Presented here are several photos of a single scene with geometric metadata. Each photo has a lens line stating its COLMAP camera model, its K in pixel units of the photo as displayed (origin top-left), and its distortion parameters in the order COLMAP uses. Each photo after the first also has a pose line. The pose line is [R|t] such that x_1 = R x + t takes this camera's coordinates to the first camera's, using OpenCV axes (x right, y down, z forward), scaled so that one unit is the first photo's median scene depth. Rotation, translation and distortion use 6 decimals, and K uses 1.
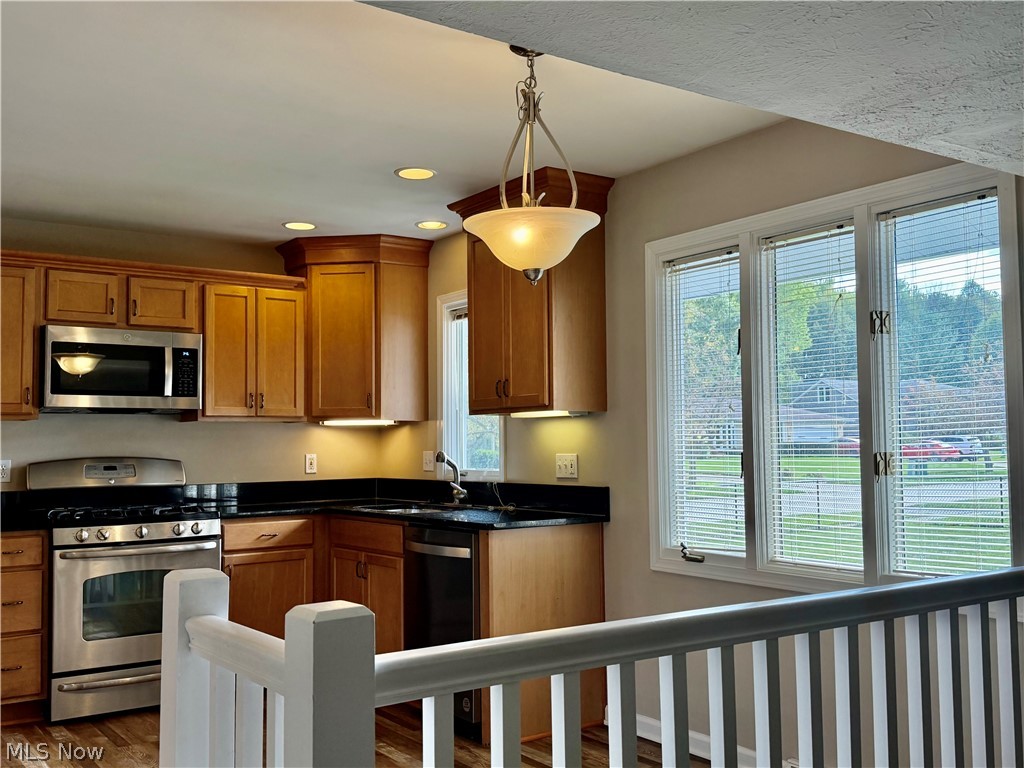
lens RADIAL K [[1018.7, 0, 503.7], [0, 1018.7, 389.9], [0, 0, 1]] dist [0.060699, 0.000000]
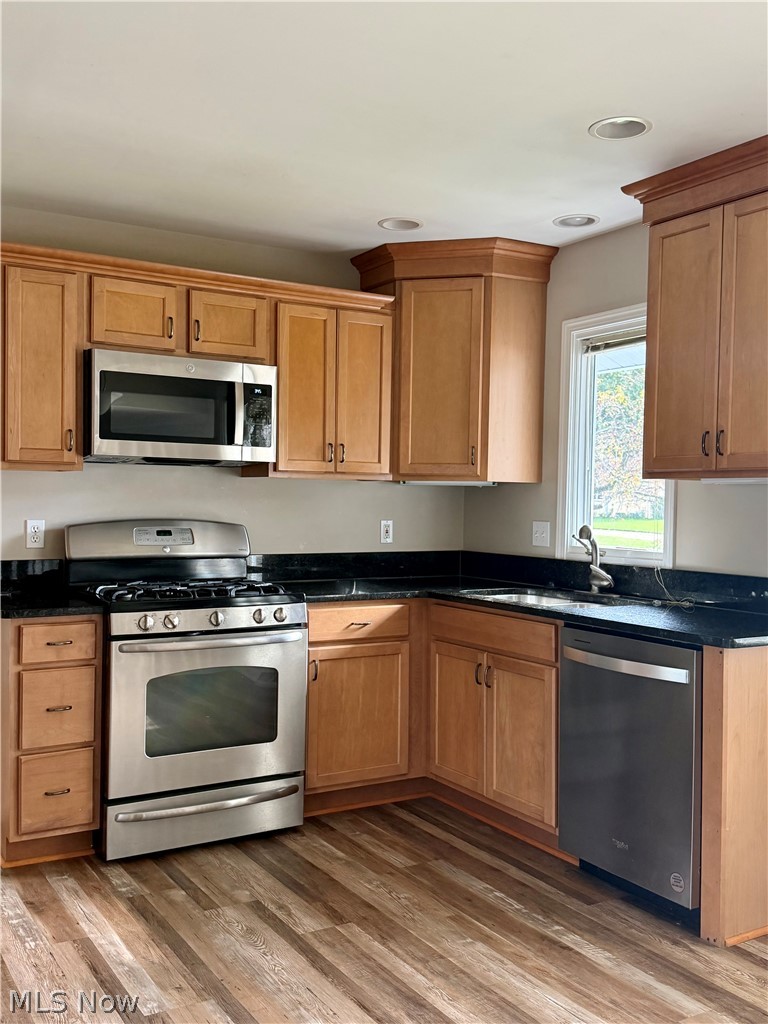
lens RADIAL K [[1018.7, 0, 395.5], [0, 1018.7, 506.3], [0, 0, 1]] dist [0.060699, 0.000000]
pose [[0.998207, 0.027254, -0.053299, -0.168051], [-0.024034, 0.997900, 0.060147, 0.003499], [0.054826, -0.058758, 0.996766, 0.231785]]
